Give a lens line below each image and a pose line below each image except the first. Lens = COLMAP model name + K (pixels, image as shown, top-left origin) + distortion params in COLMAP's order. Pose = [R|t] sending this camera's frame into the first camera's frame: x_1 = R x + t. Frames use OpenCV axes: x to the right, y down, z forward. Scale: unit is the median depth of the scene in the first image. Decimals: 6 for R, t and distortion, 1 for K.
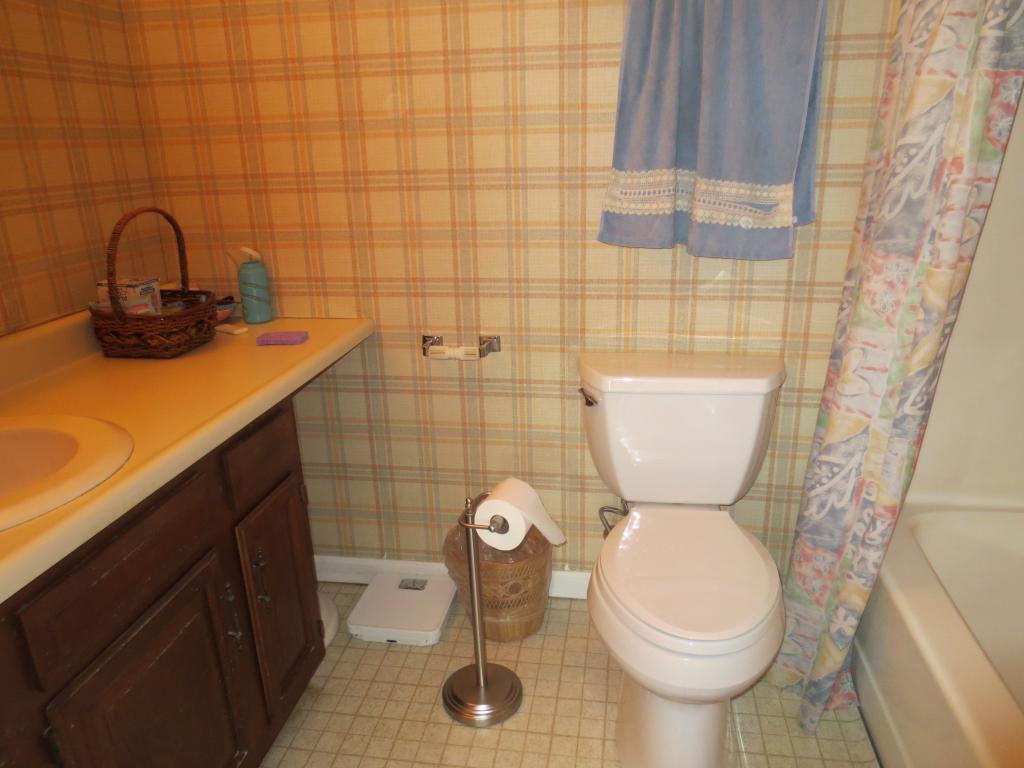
lens RADIAL K [[739.5, 0, 513.9], [0, 739.5, 385.8], [0, 0, 1]] dist [-0.032613, 0.026489]
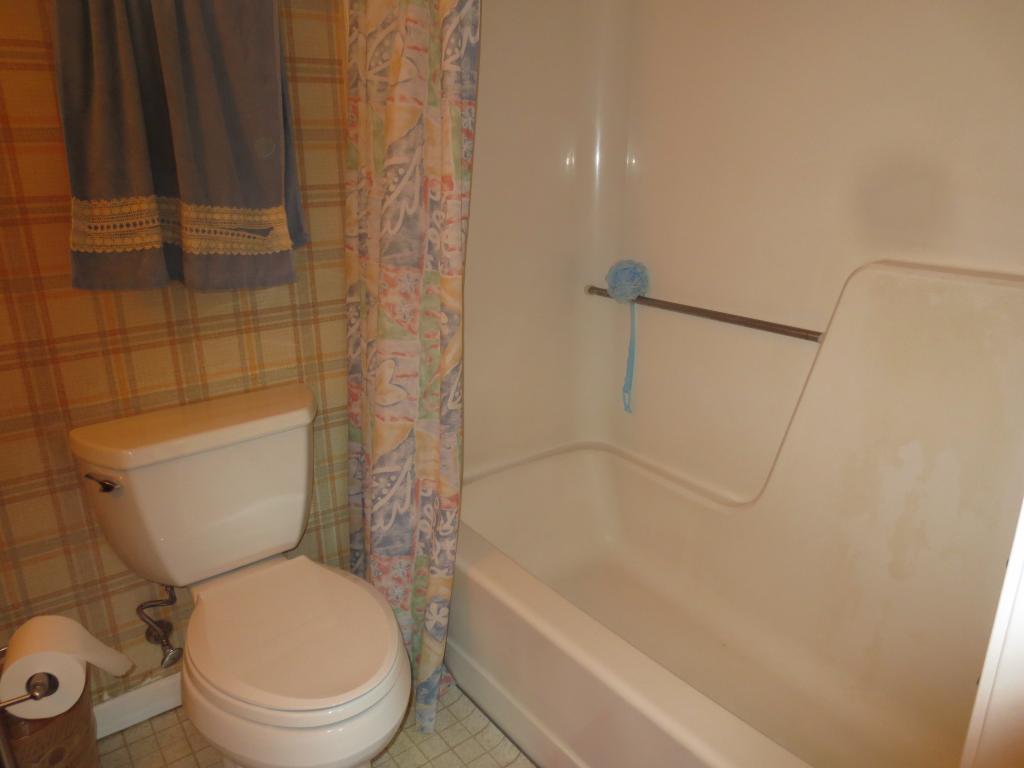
lens RADIAL K [[739.5, 0, 513.9], [0, 739.5, 385.8], [0, 0, 1]] dist [-0.032613, 0.026489]
pose [[0.692885, -0.208052, 0.690380, -0.132018], [0.226930, 0.971734, 0.065087, -0.040517], [-0.684407, 0.111570, 0.720513, 0.123974]]
